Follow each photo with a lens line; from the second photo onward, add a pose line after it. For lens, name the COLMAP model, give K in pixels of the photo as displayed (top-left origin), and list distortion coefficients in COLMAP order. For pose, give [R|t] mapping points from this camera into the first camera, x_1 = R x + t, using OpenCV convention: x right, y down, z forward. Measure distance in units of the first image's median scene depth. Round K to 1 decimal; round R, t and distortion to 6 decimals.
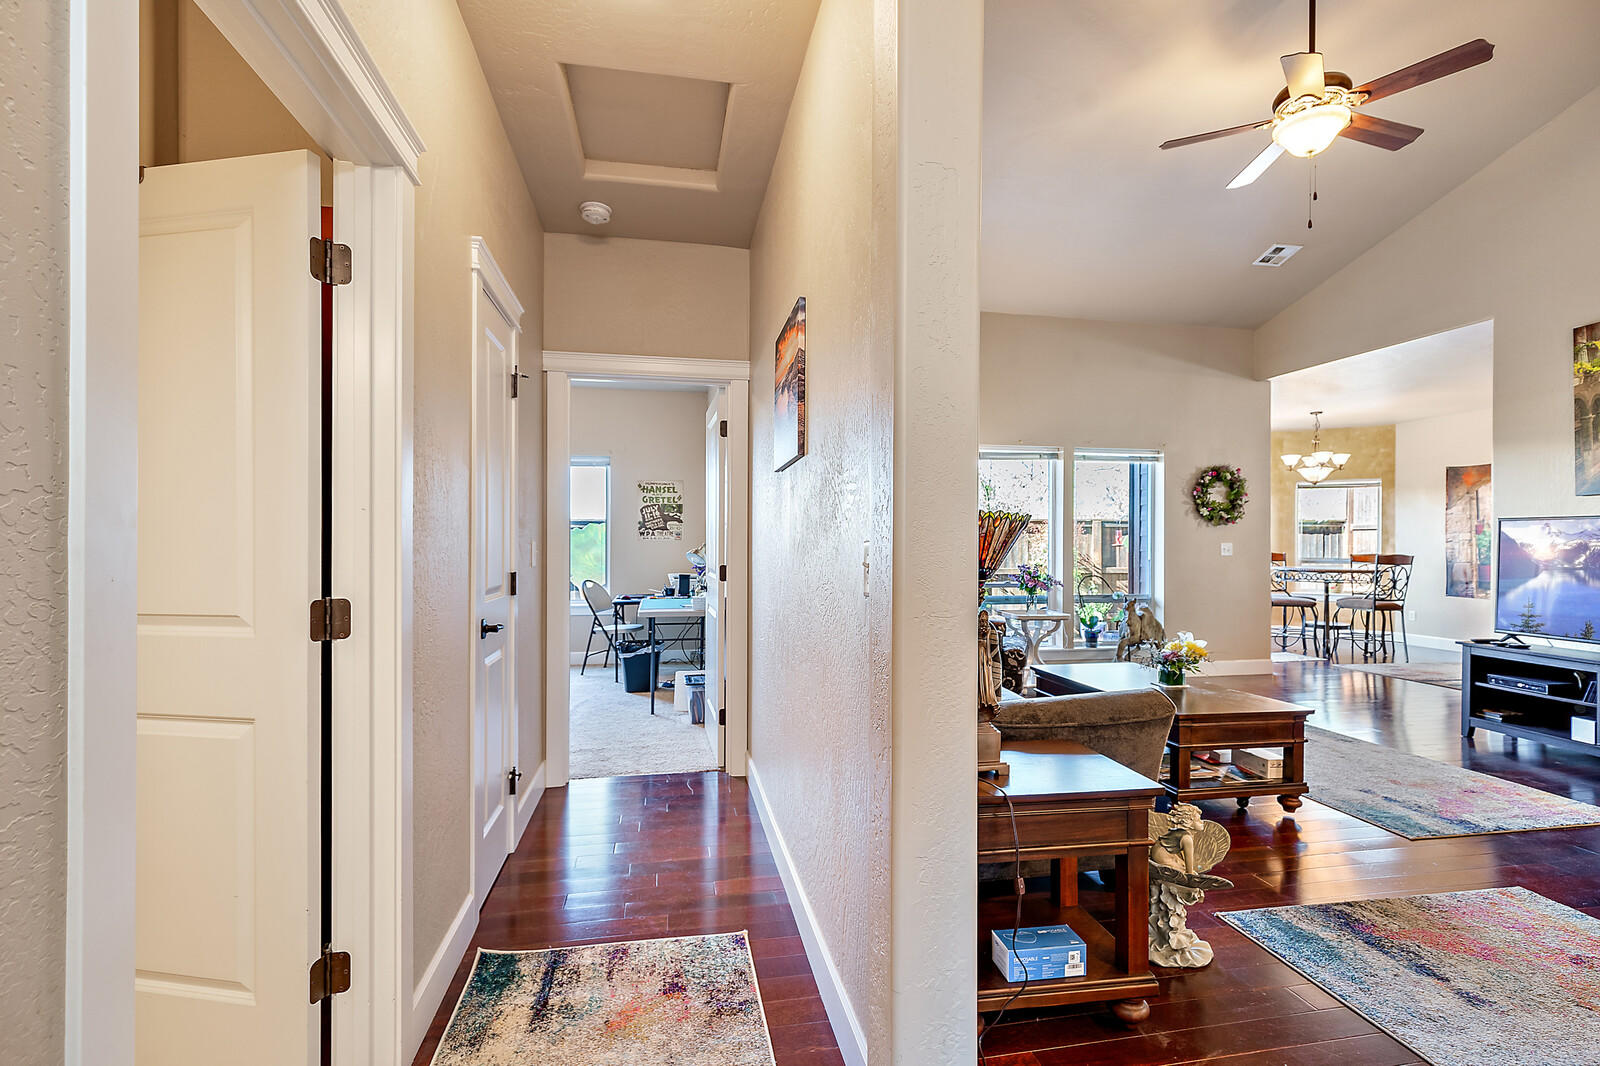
lens RADIAL K [[740.8, 0, 803.2], [0, 740.8, 527.7], [0, 0, 1]] dist [0.001915, 0.000160]
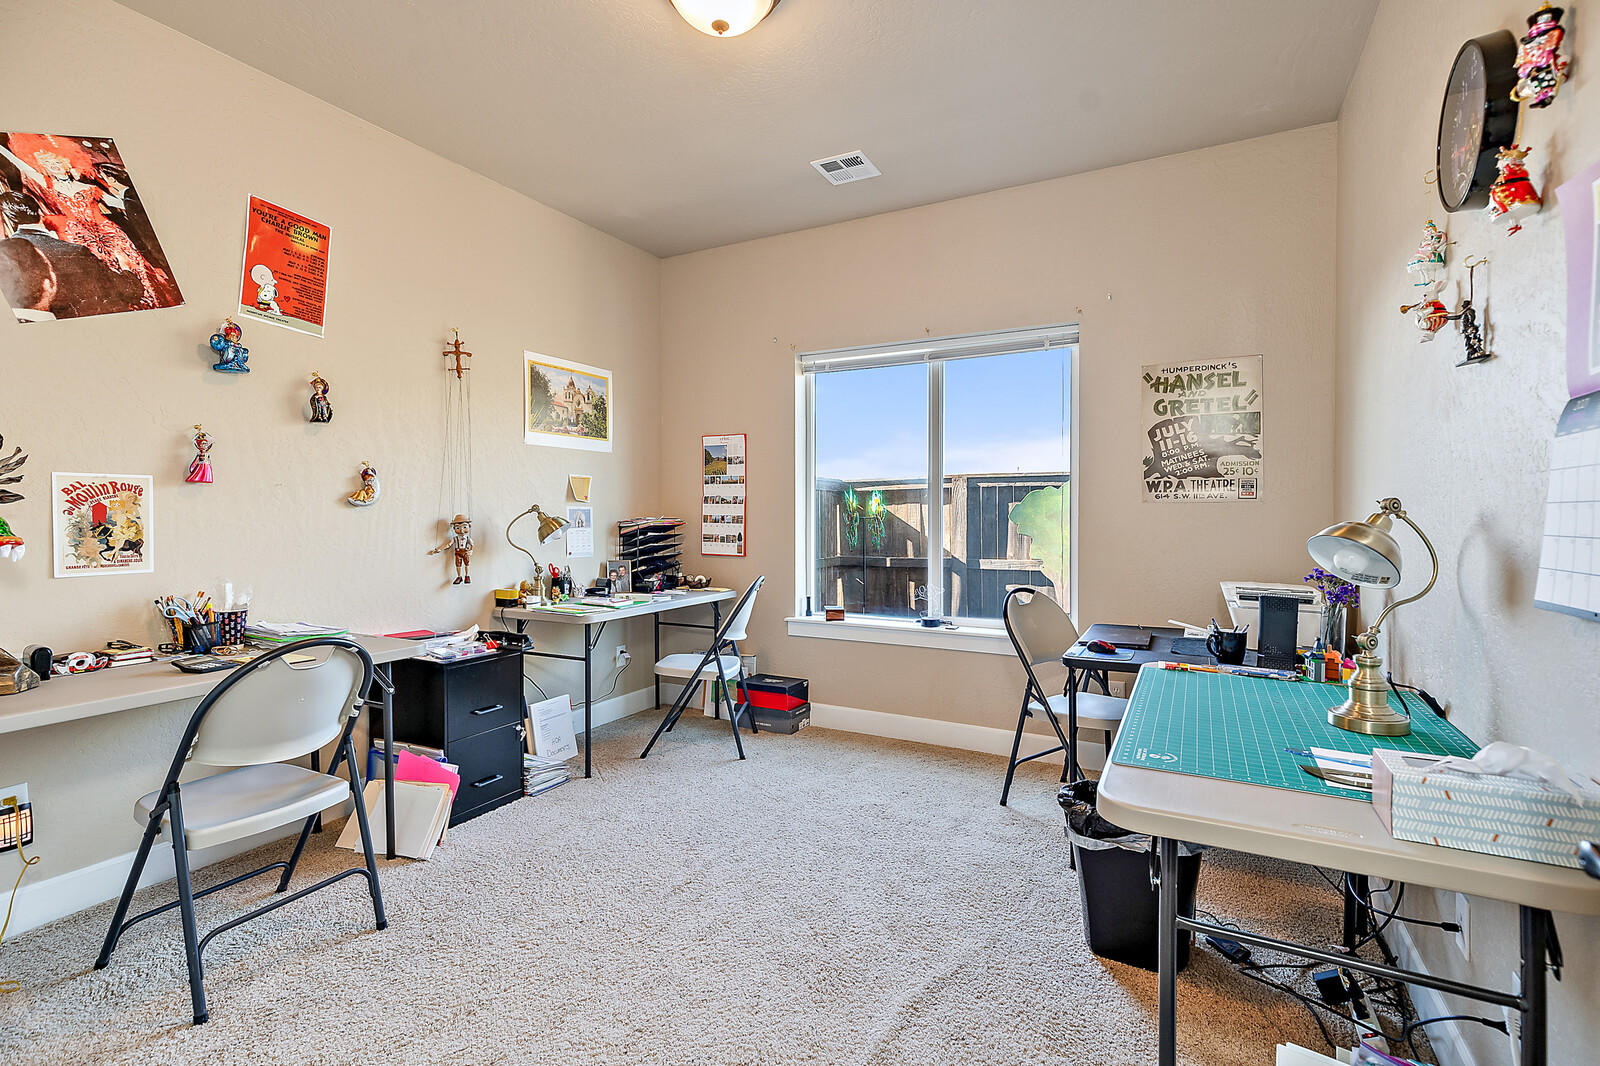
lens RADIAL K [[740.8, 0, 803.2], [0, 740.8, 527.7], [0, 0, 1]] dist [0.001915, 0.000160]
pose [[0.779792, 0.011496, -0.625933, -0.115295], [0.012860, 0.999326, 0.034374, 0.016581], [0.625907, -0.034854, 0.779119, 0.585125]]
